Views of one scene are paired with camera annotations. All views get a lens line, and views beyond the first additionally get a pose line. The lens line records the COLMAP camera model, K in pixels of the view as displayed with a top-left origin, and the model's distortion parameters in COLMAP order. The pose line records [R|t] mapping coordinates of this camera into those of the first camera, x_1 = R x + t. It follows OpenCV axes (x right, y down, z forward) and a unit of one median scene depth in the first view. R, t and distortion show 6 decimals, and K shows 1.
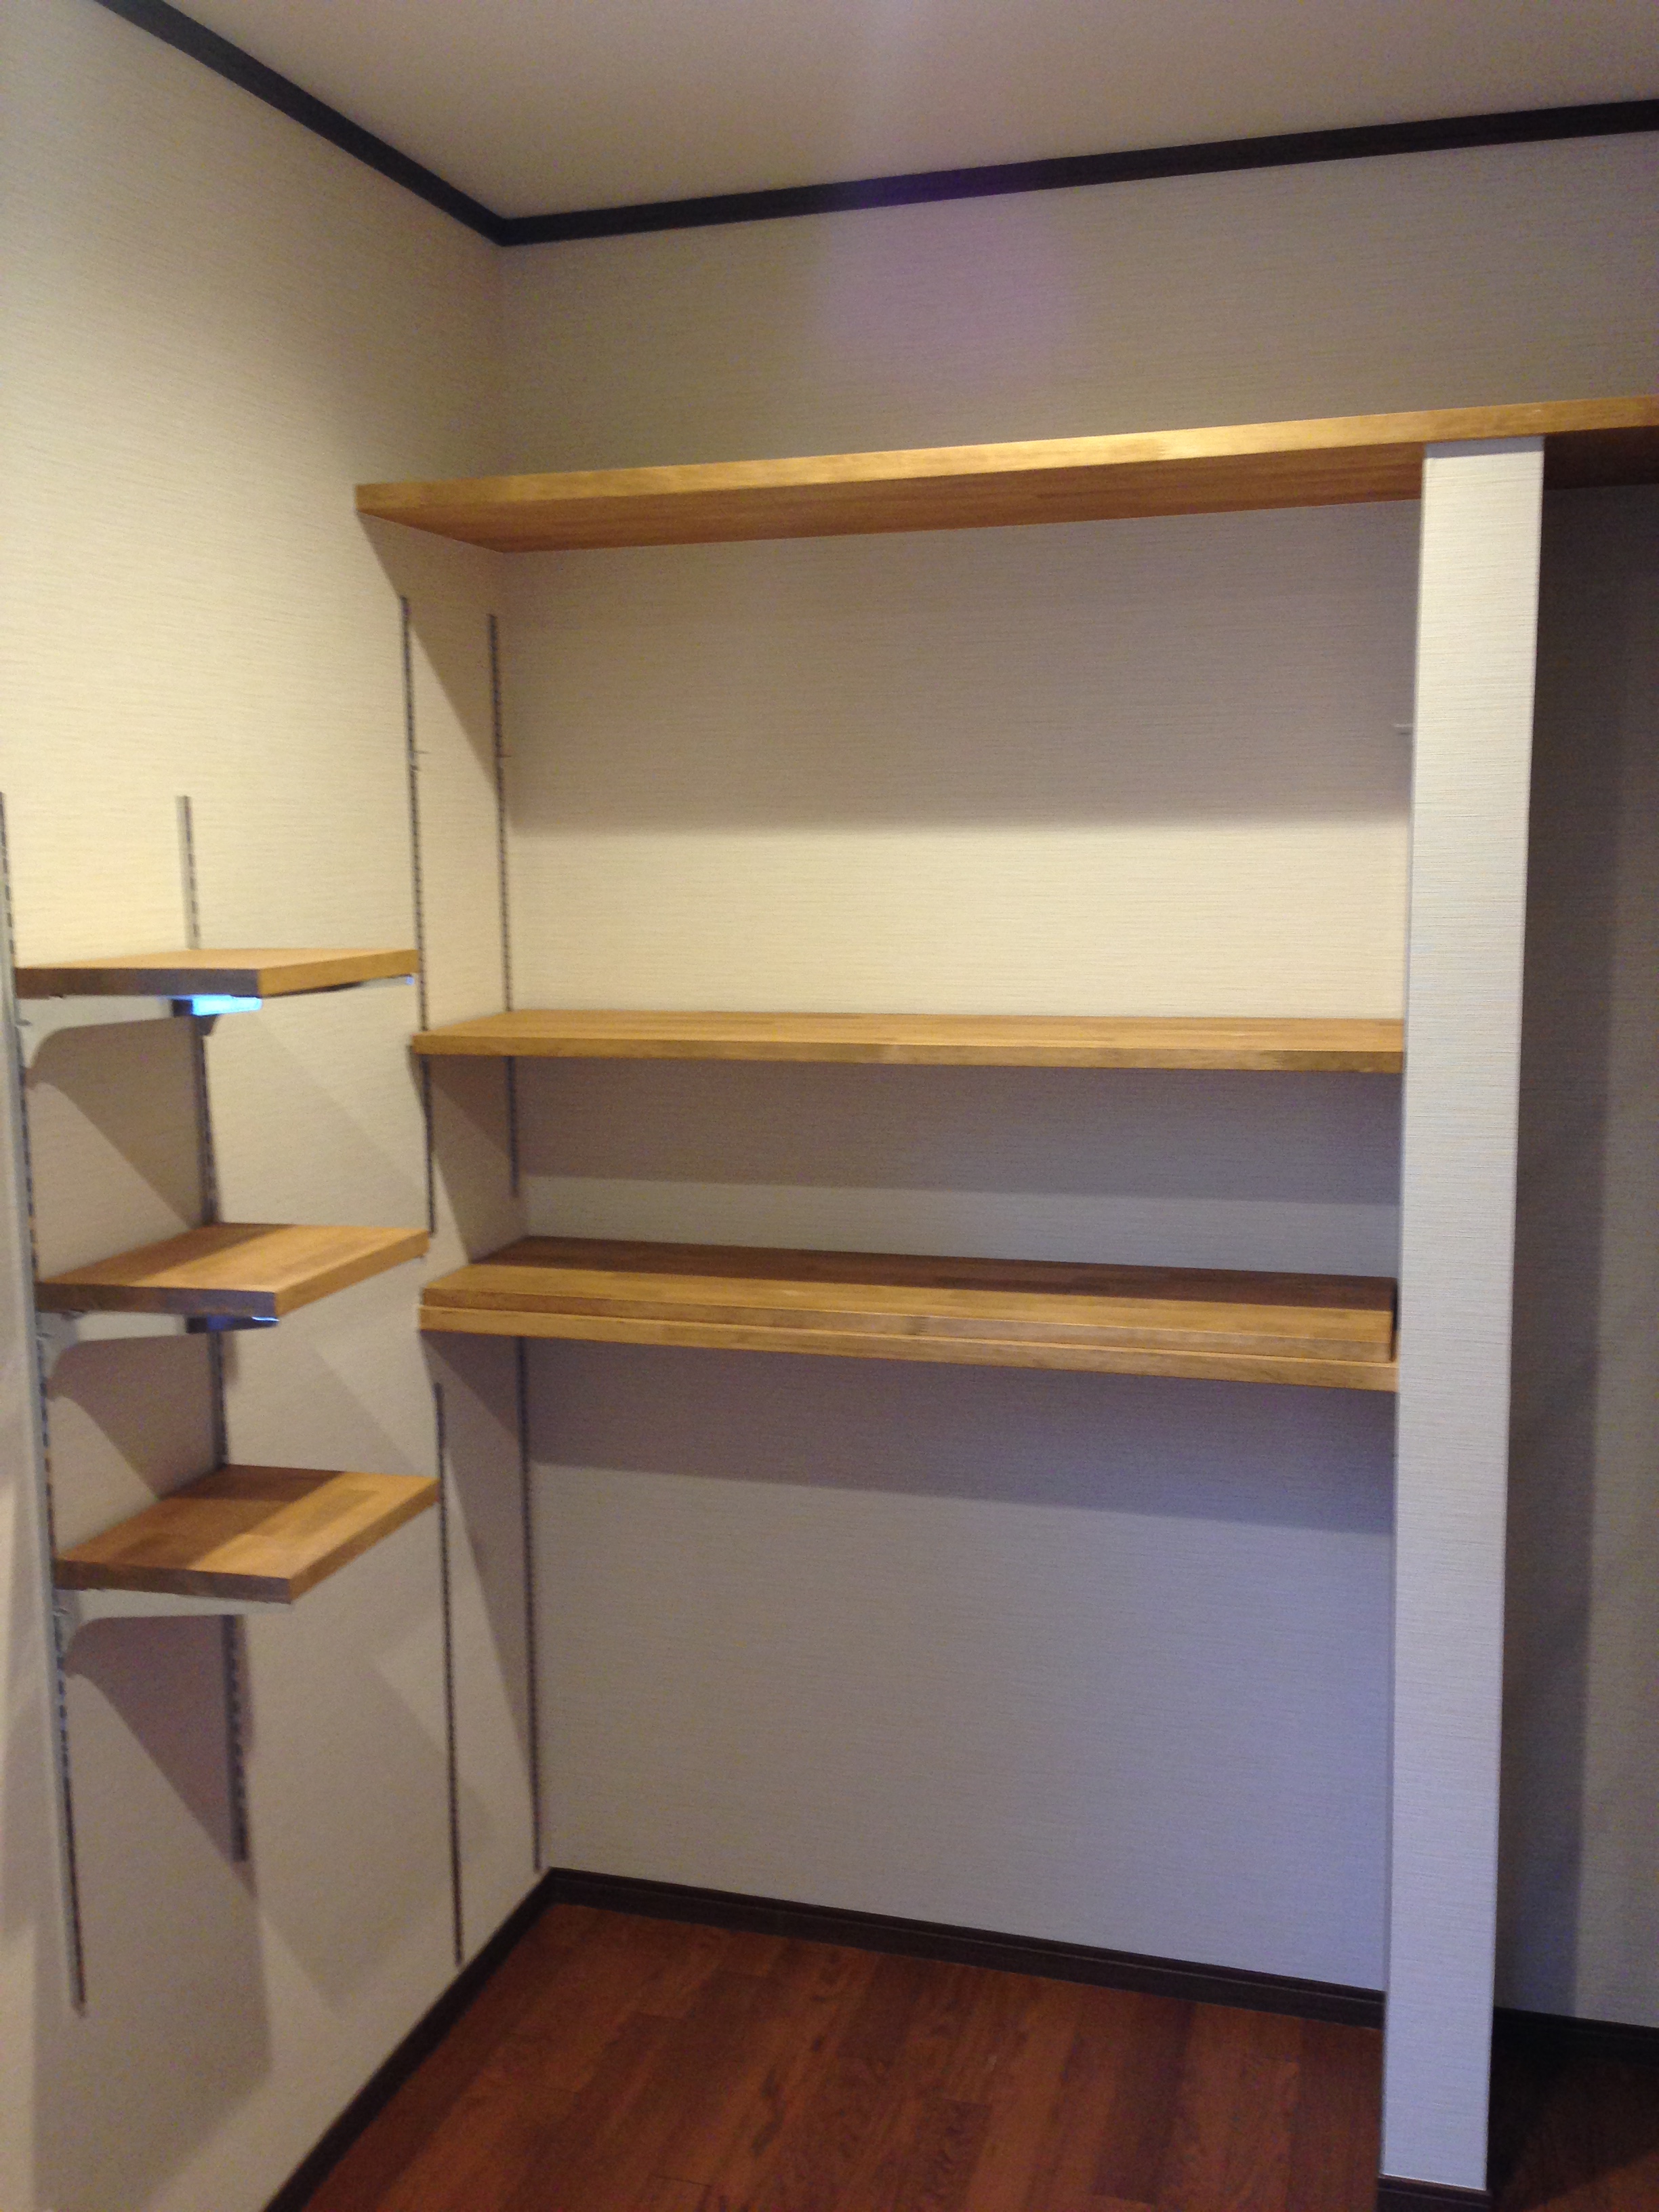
lens RADIAL K [[2000.9, 0, 829.5], [0, 2000.9, 1106.0], [0, 0, 1]] dist [0.170366, -0.316707]
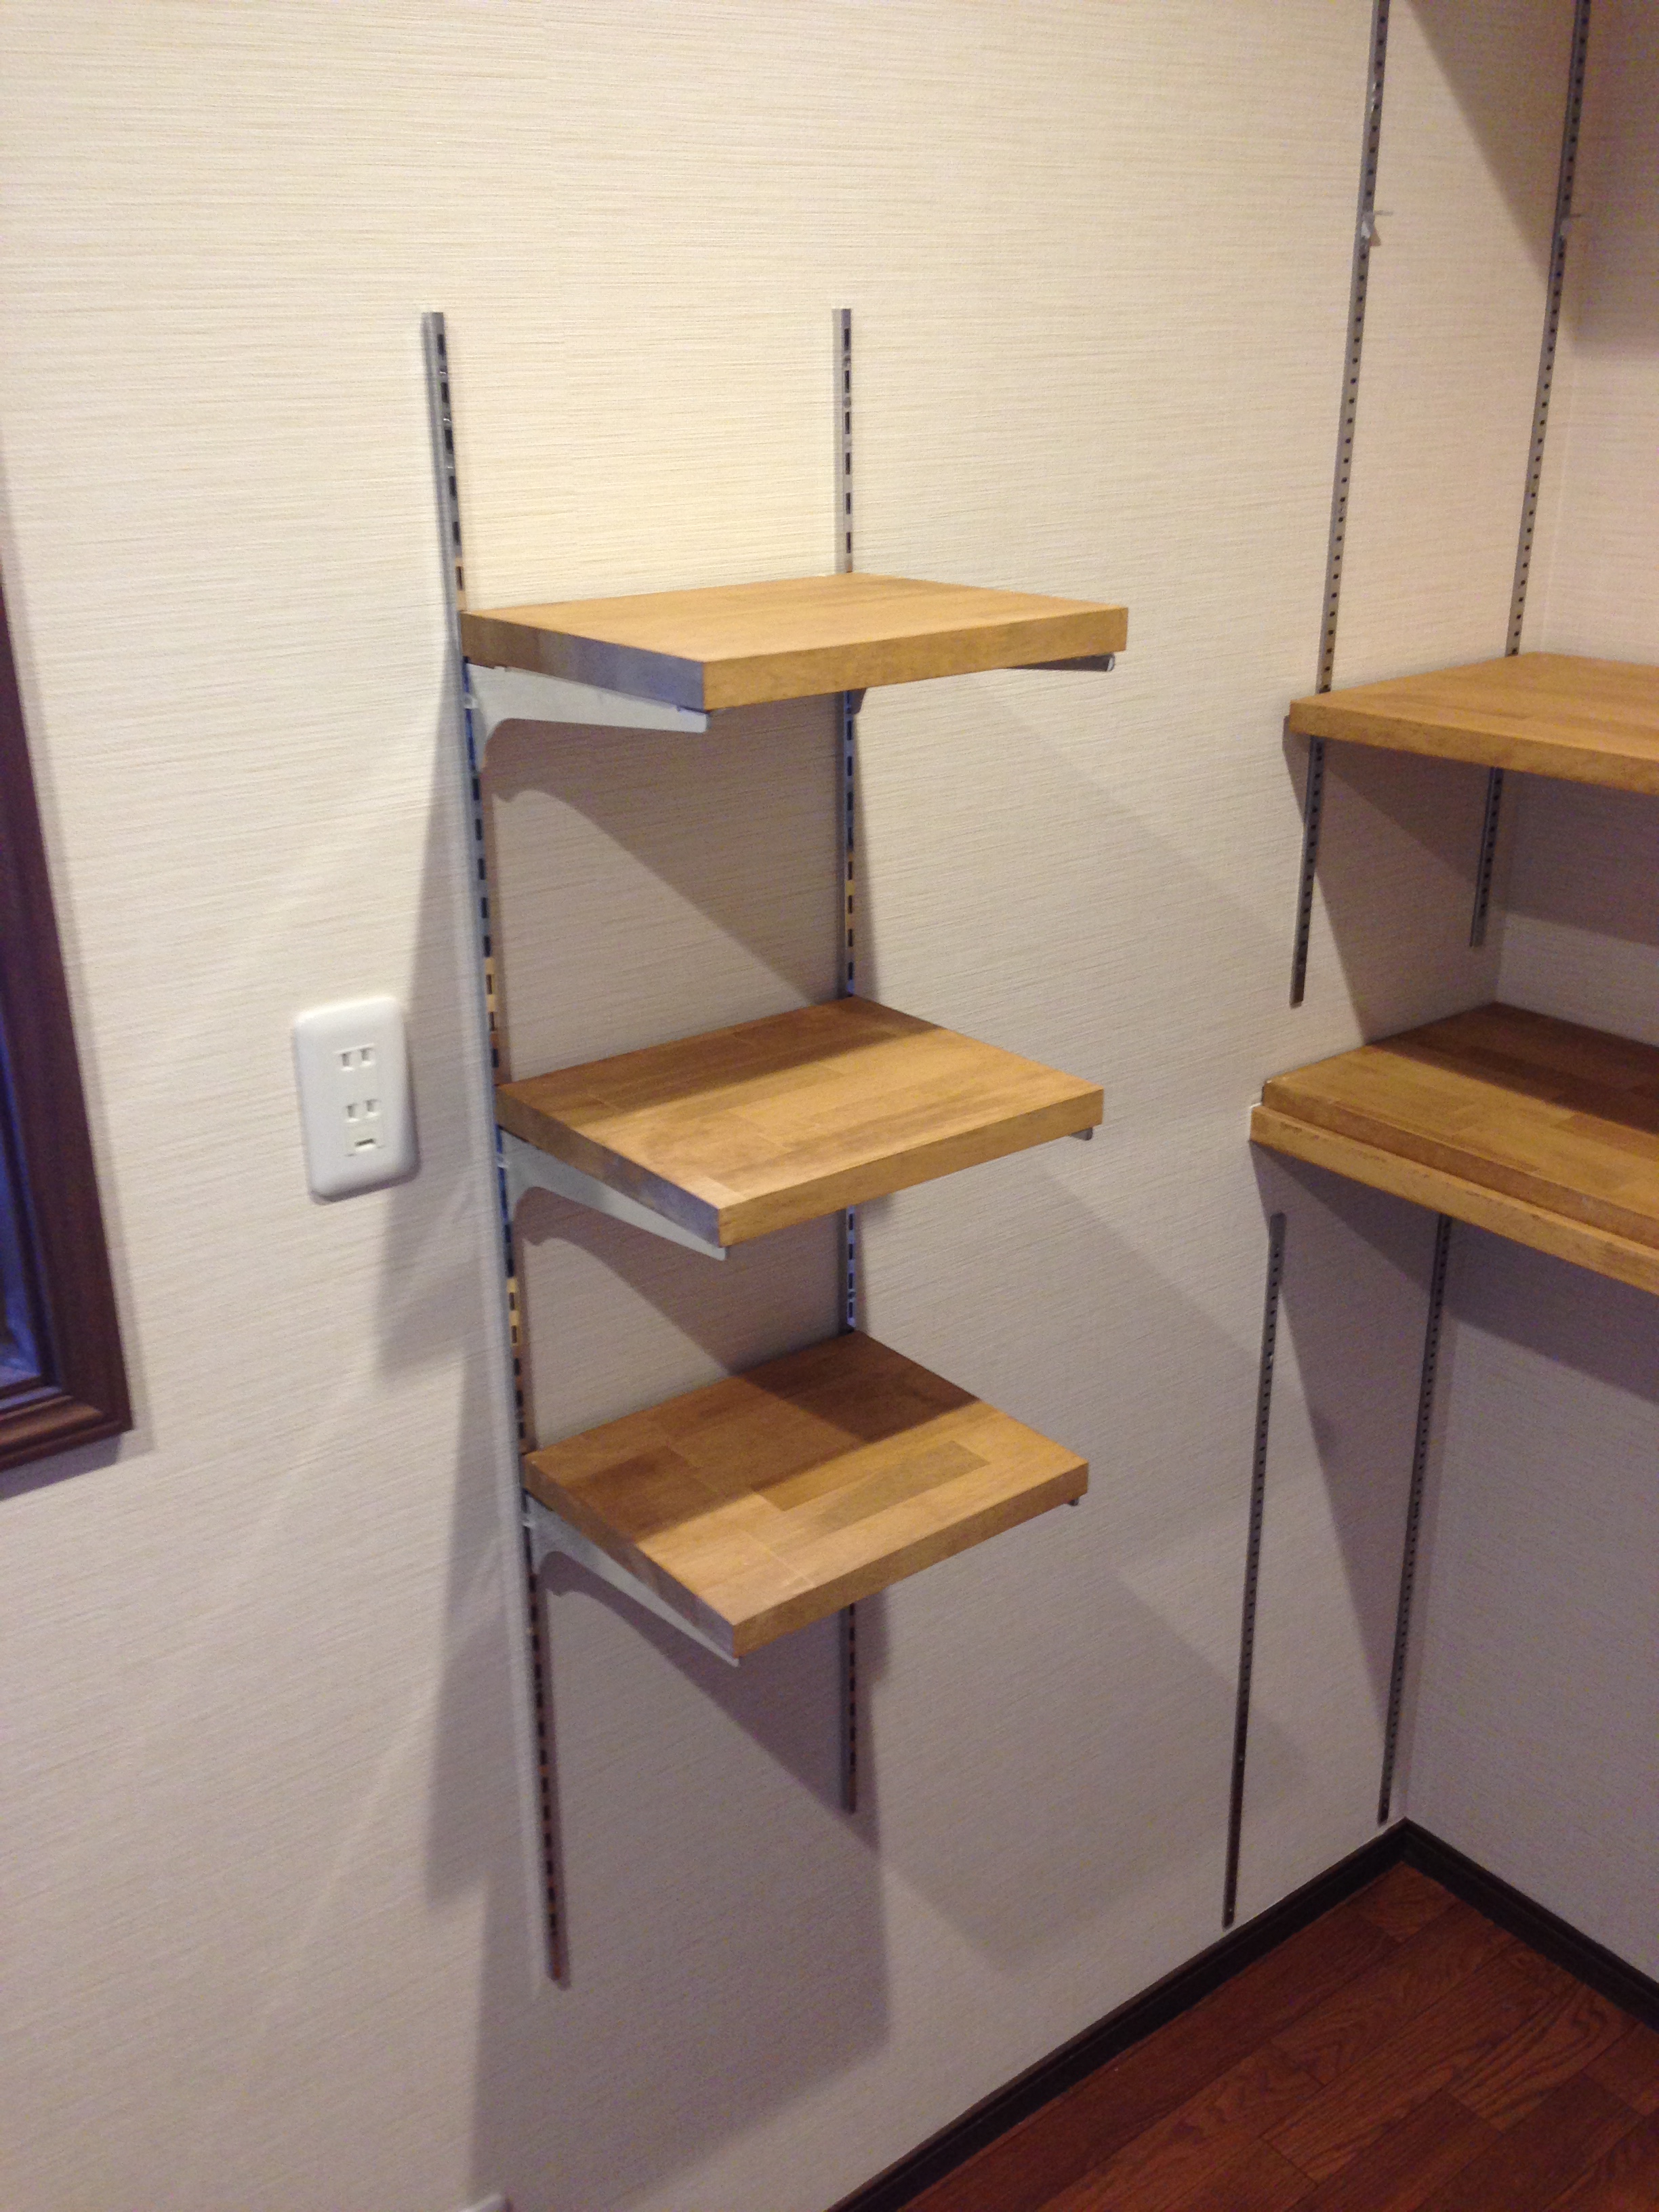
lens RADIAL K [[2000.9, 0, 829.5], [0, 2000.9, 1106.0], [0, 0, 1]] dist [0.170366, -0.316707]
pose [[0.810661, 0.220751, -0.542308, 0.048356], [-0.084916, 0.960739, 0.264142, -0.068527], [0.579326, -0.168079, 0.797578, 0.385233]]
